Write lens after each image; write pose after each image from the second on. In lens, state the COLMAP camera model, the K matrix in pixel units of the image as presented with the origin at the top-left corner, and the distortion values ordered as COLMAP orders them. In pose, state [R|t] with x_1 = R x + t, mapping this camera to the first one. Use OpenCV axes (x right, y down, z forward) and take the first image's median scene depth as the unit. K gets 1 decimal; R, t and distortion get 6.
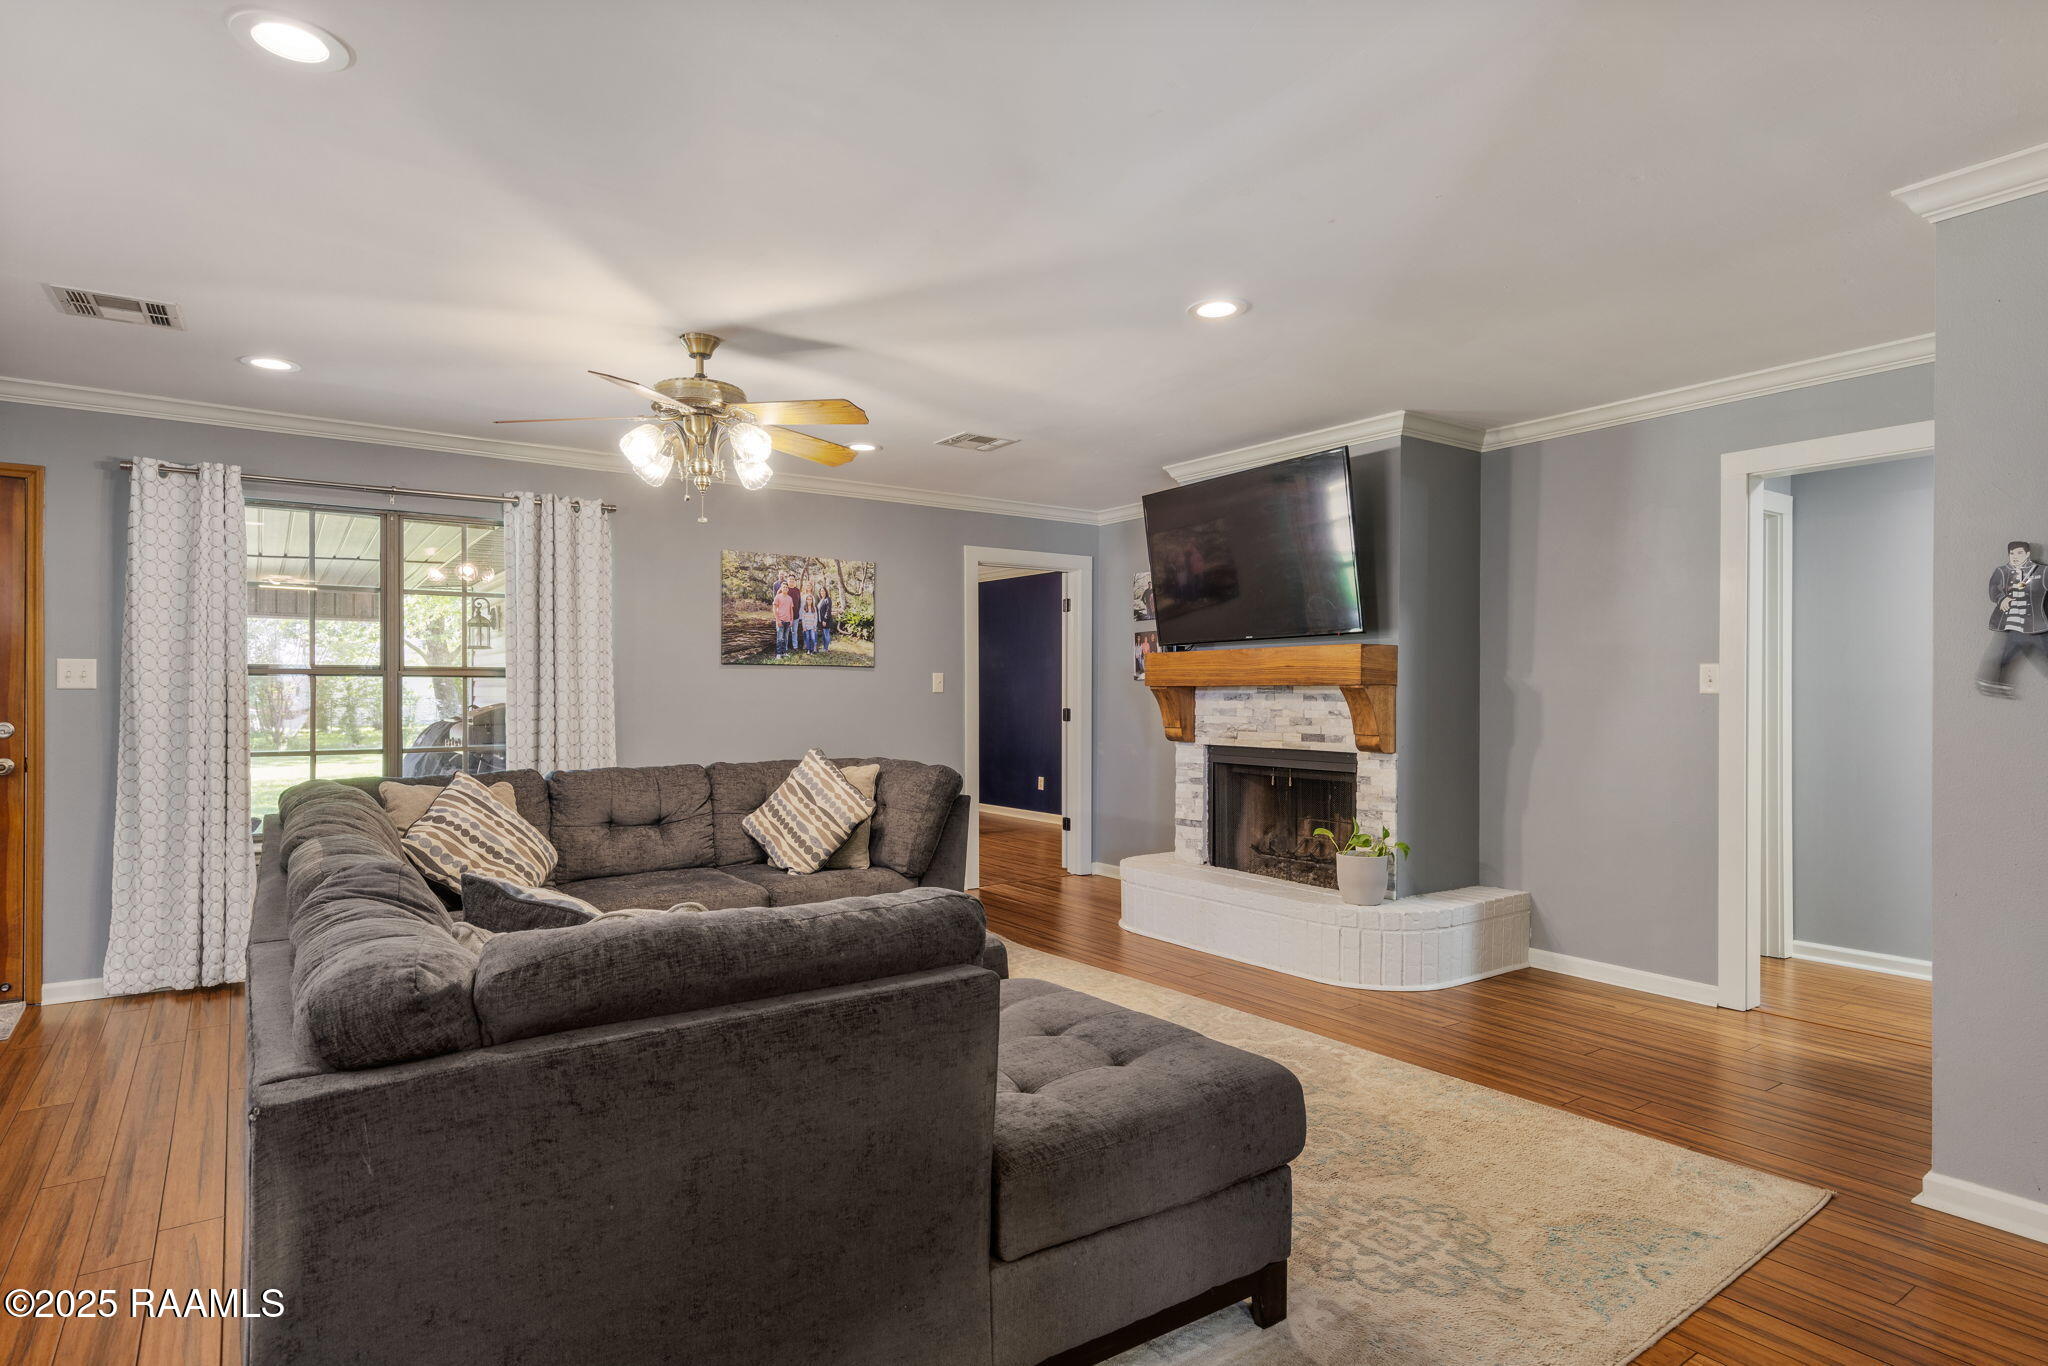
lens RADIAL K [[1113.5, 0, 1024.0], [0, 1113.5, 687.1], [0, 0, 1]] dist [0.003863, 0.000800]
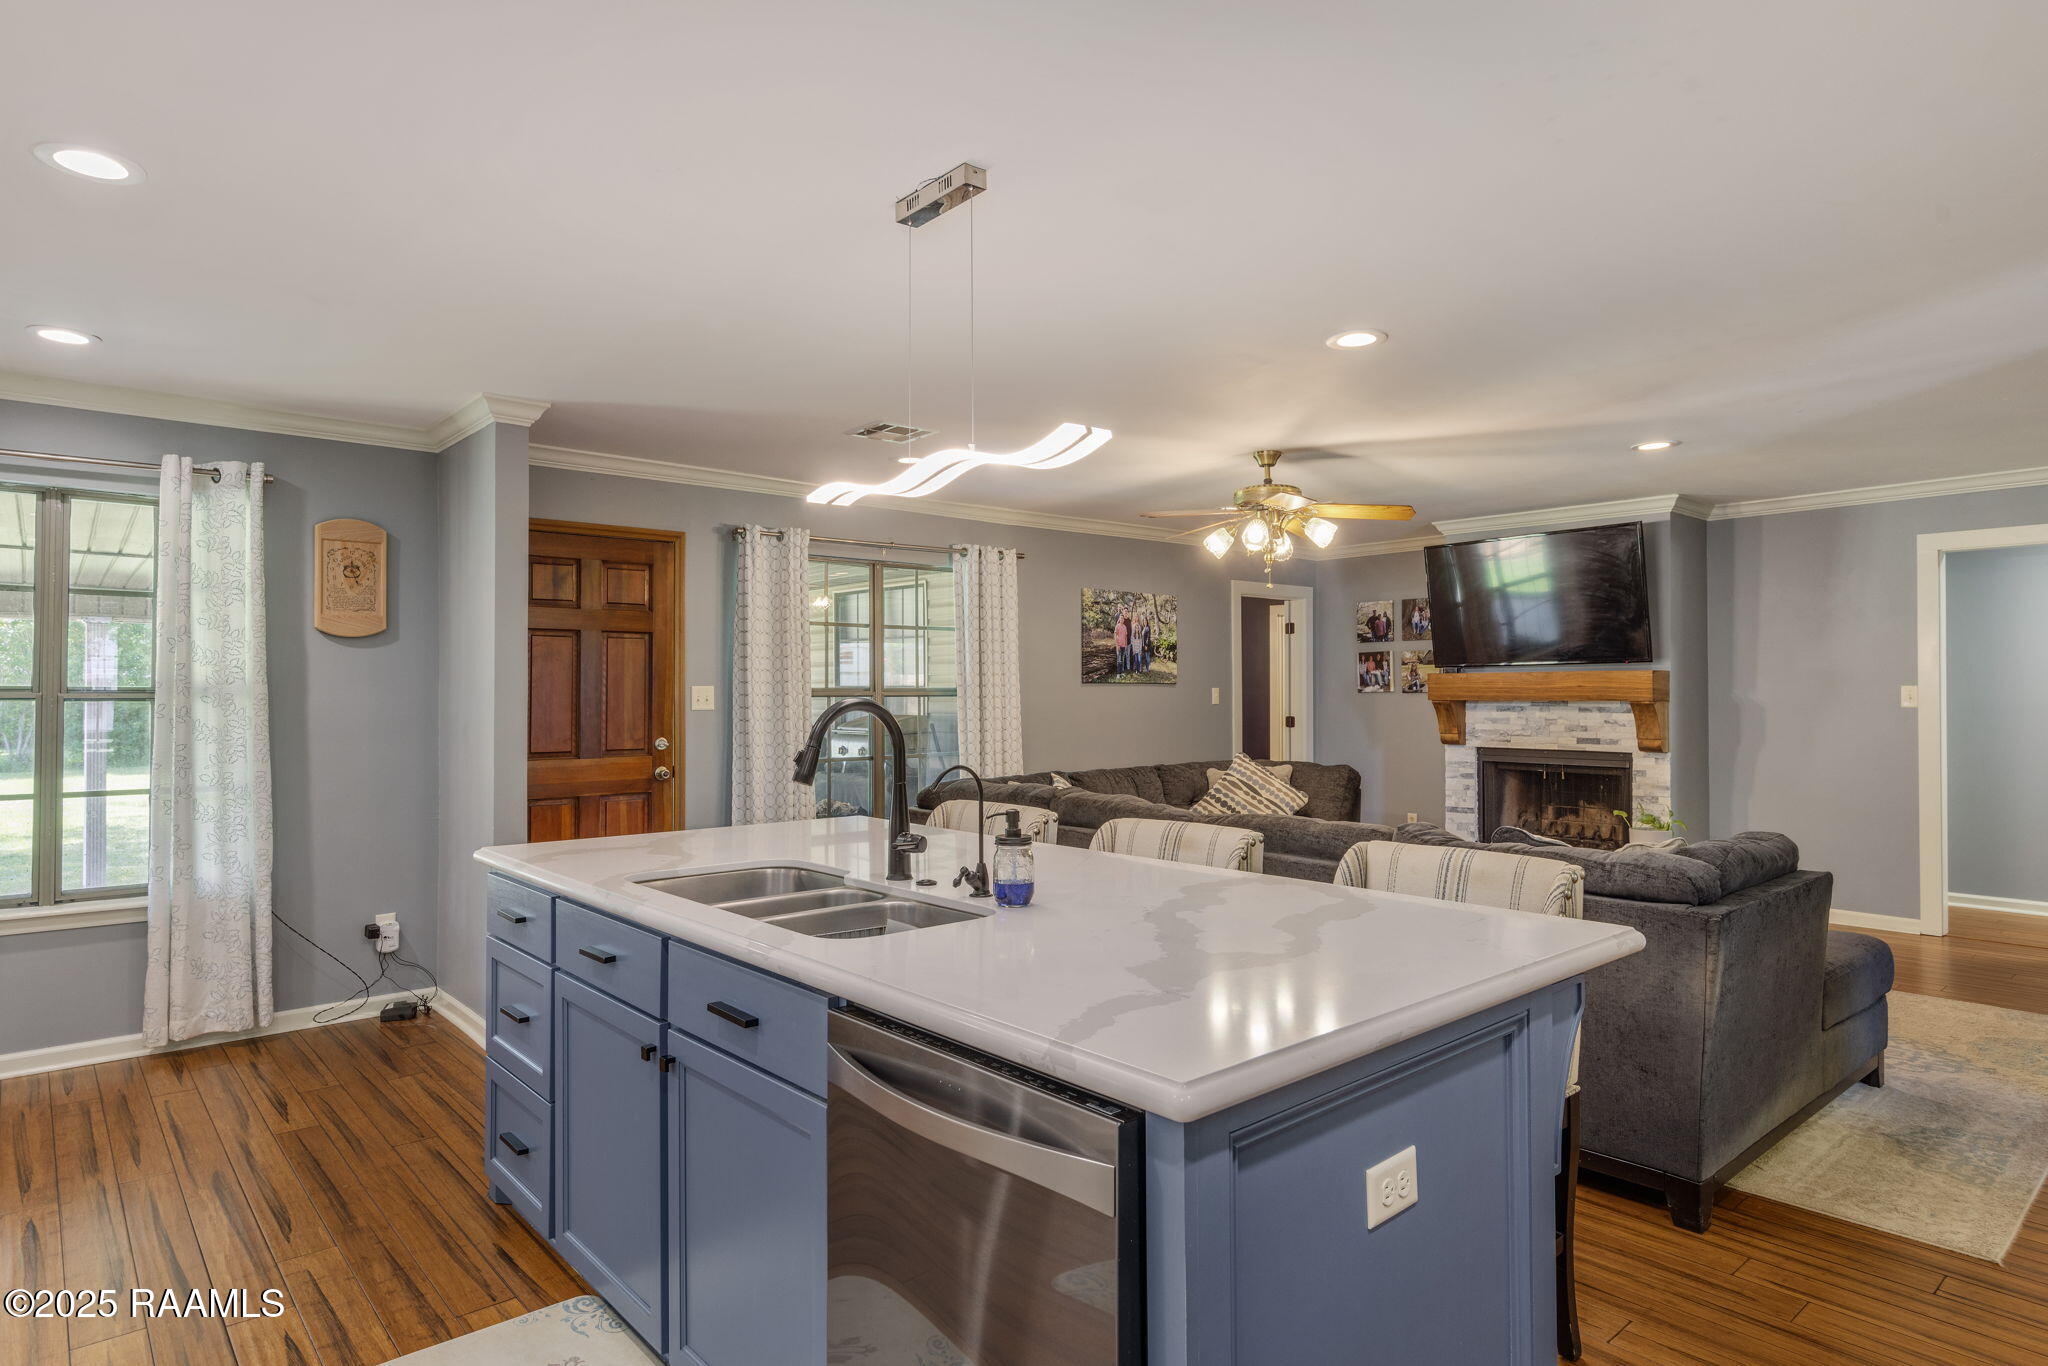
lens RADIAL K [[1148.3, 0, 1039.7], [0, 1148.3, 677.0], [0, 0, 1]] dist [0.003298, 0.001183]
pose [[0.995063, -0.002046, 0.099227, -0.522768], [0.002782, 0.999970, -0.007286, -0.021571], [-0.099209, 0.007526, 0.995038, -0.271155]]
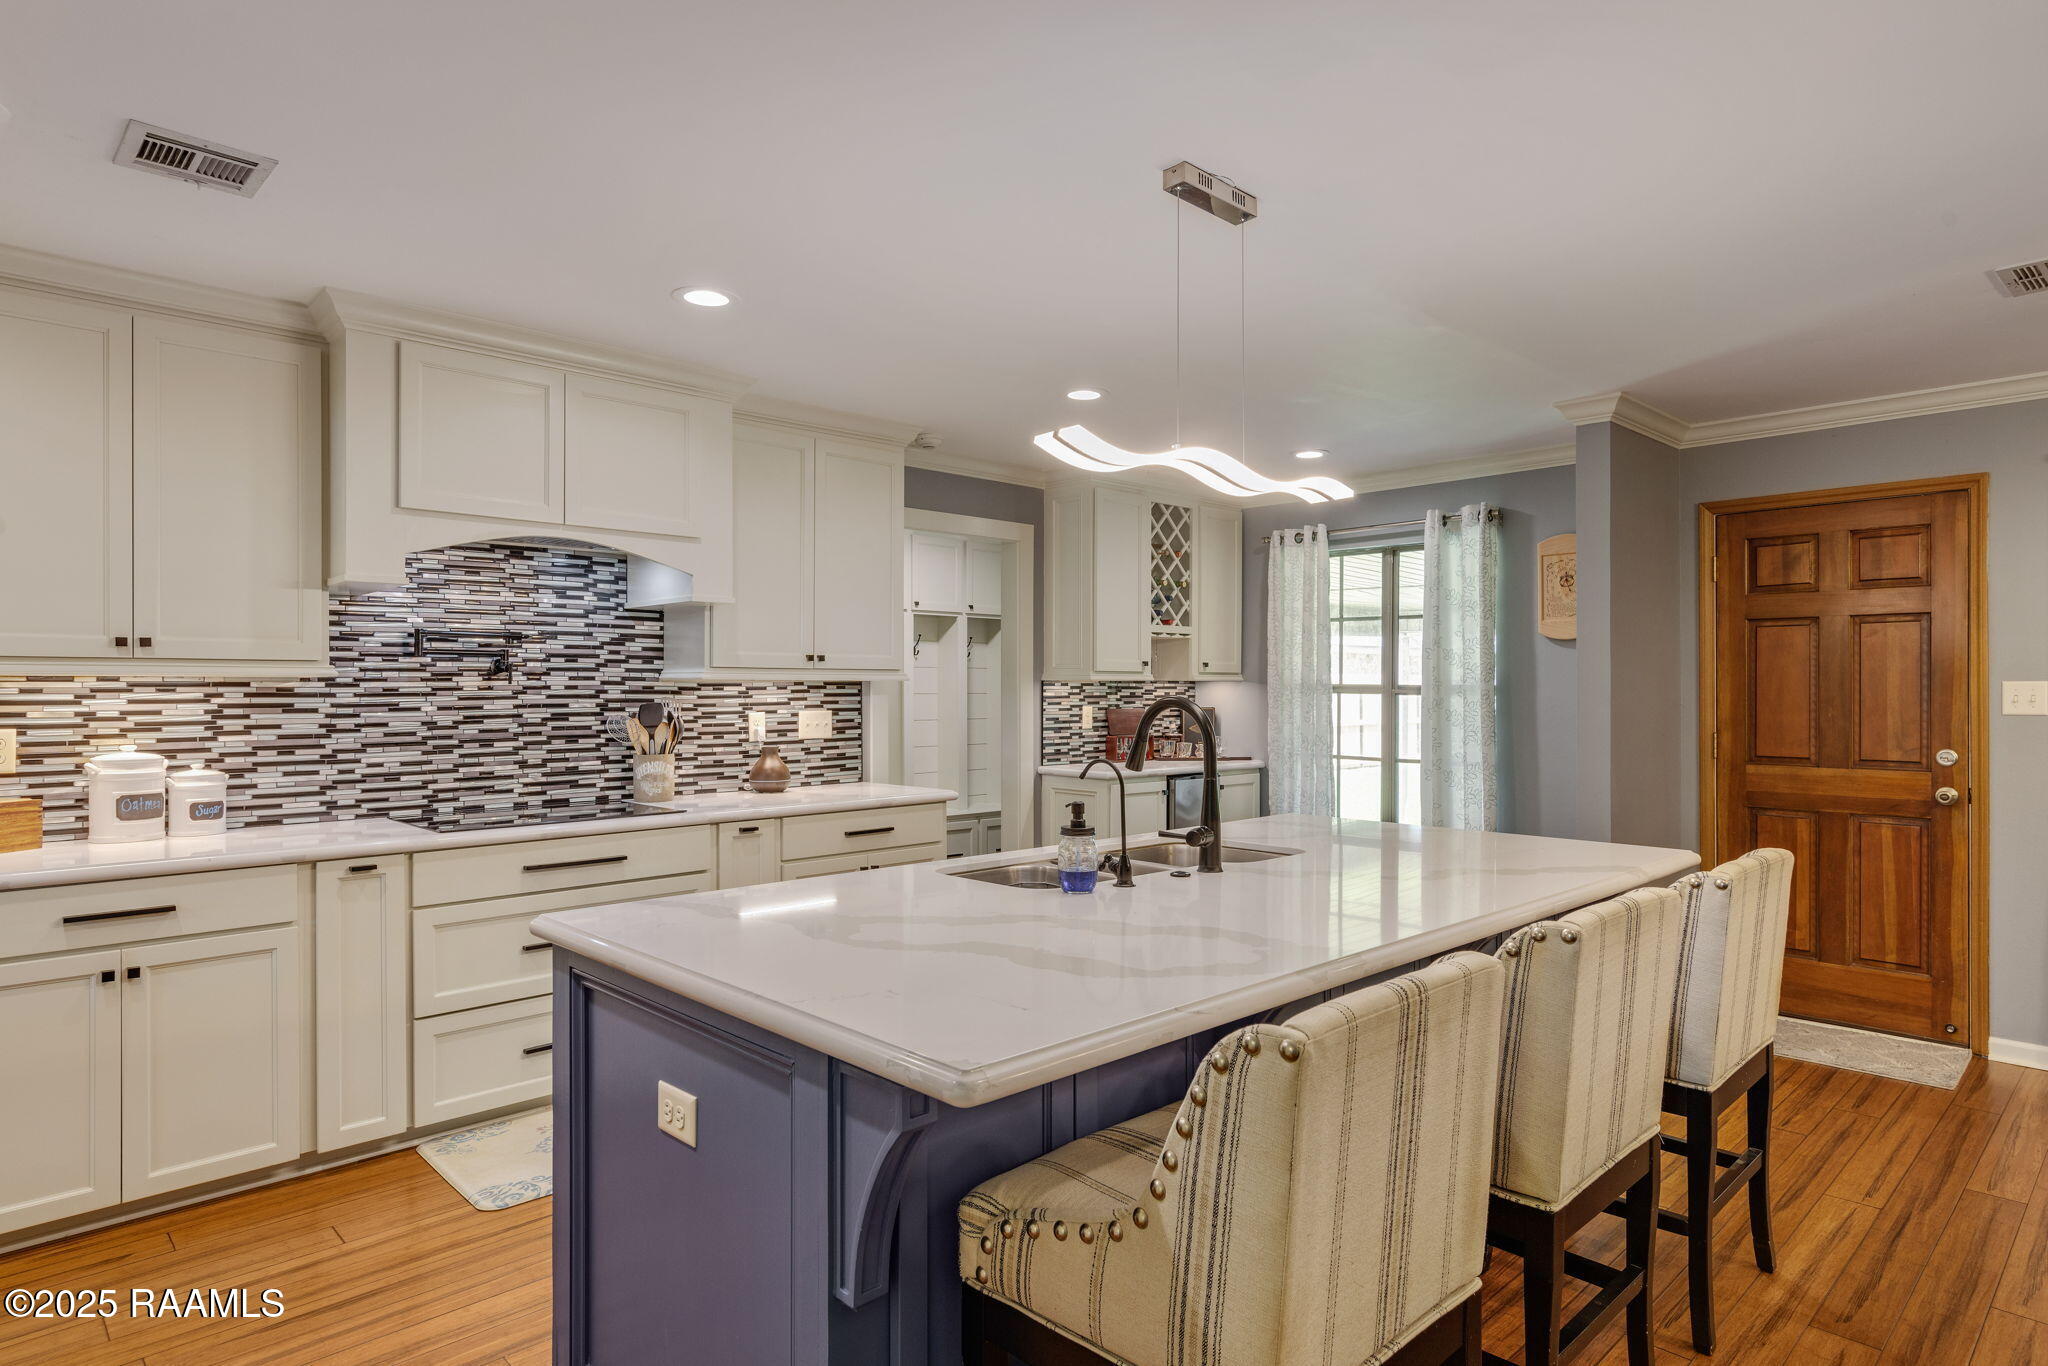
lens RADIAL K [[1113.5, 0, 1024.0], [0, 1113.5, 687.1], [0, 0, 1]] dist [0.003863, 0.000800]
pose [[0.138949, -0.001950, -0.990298, -0.066154], [0.003173, 0.999994, -0.001524, -0.019177], [0.990295, -0.002930, 0.138954, 0.073957]]
